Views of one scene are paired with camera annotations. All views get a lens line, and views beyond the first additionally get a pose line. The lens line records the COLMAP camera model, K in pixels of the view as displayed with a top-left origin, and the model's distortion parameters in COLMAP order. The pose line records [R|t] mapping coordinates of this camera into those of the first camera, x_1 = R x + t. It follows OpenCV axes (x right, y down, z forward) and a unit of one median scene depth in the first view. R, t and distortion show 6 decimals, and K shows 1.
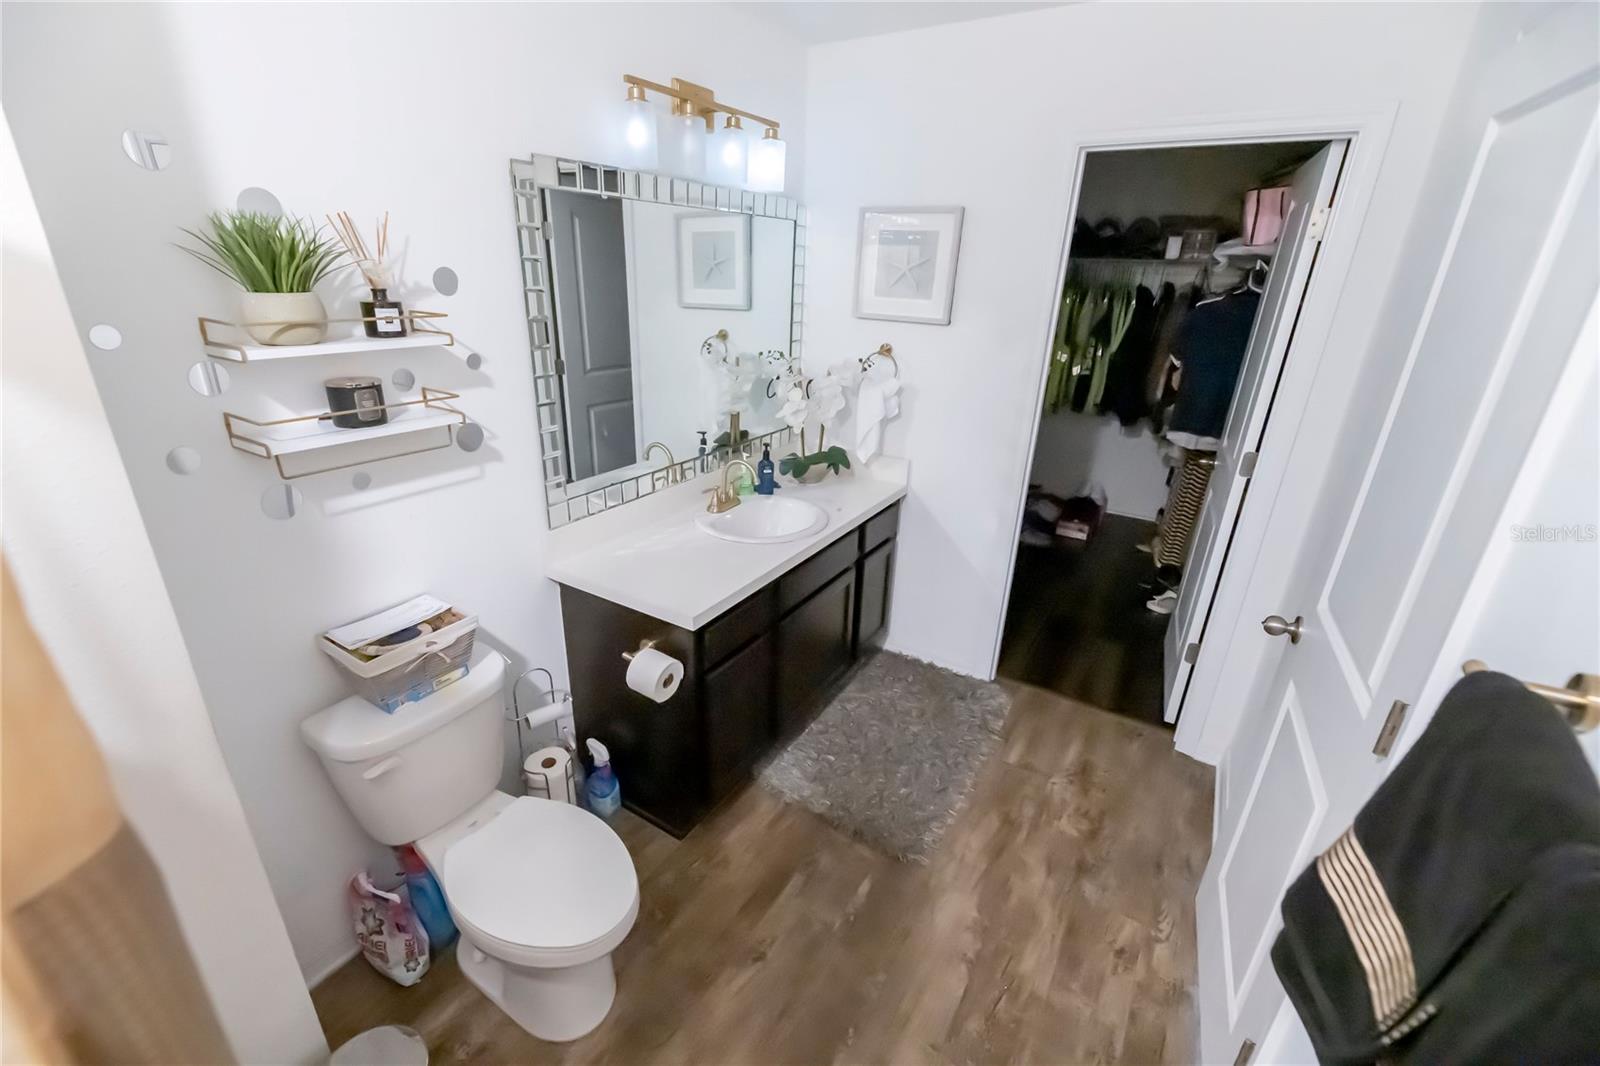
lens RADIAL K [[645.1, 0, 793.5], [0, 645.1, 531.3], [0, 0, 1]] dist [-0.000963, -0.000464]
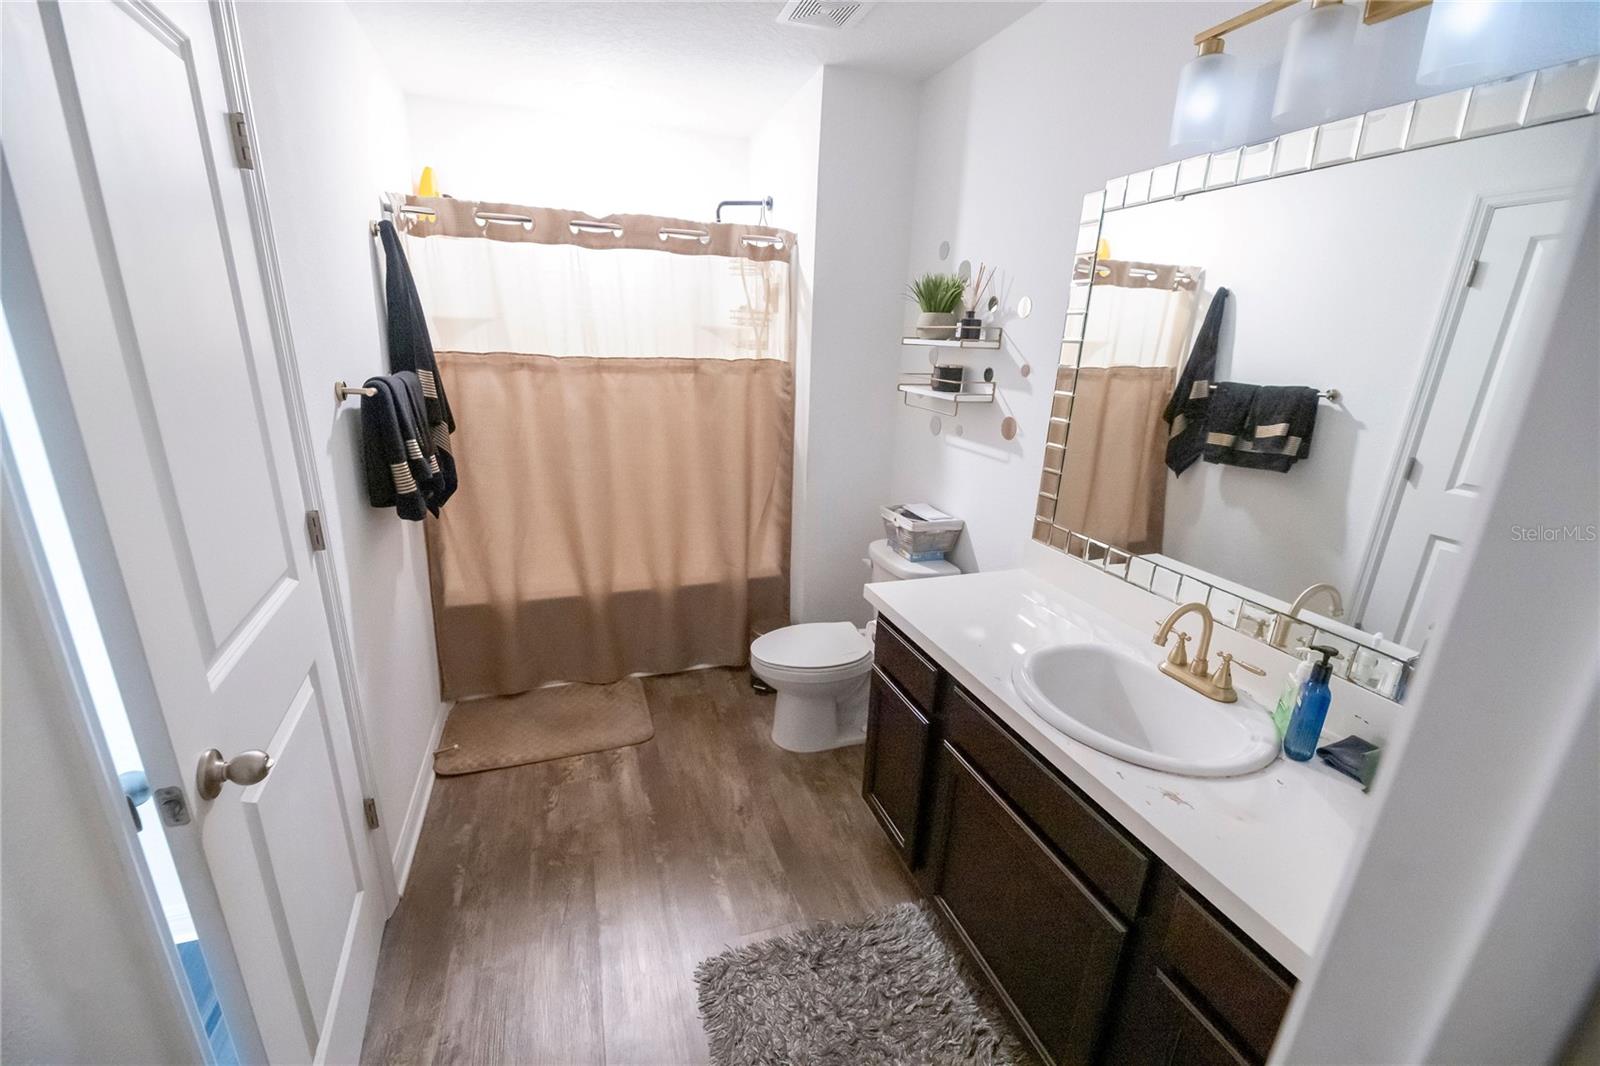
lens RADIAL K [[645.1, 0, 793.5], [0, 645.1, 531.3], [0, 0, 1]] dist [-0.000963, -0.000464]
pose [[-0.610063, 0.193541, -0.768352, 0.791433], [-0.339814, 0.812097, 0.474368, -0.448441], [0.715786, 0.550491, -0.429662, 1.379818]]
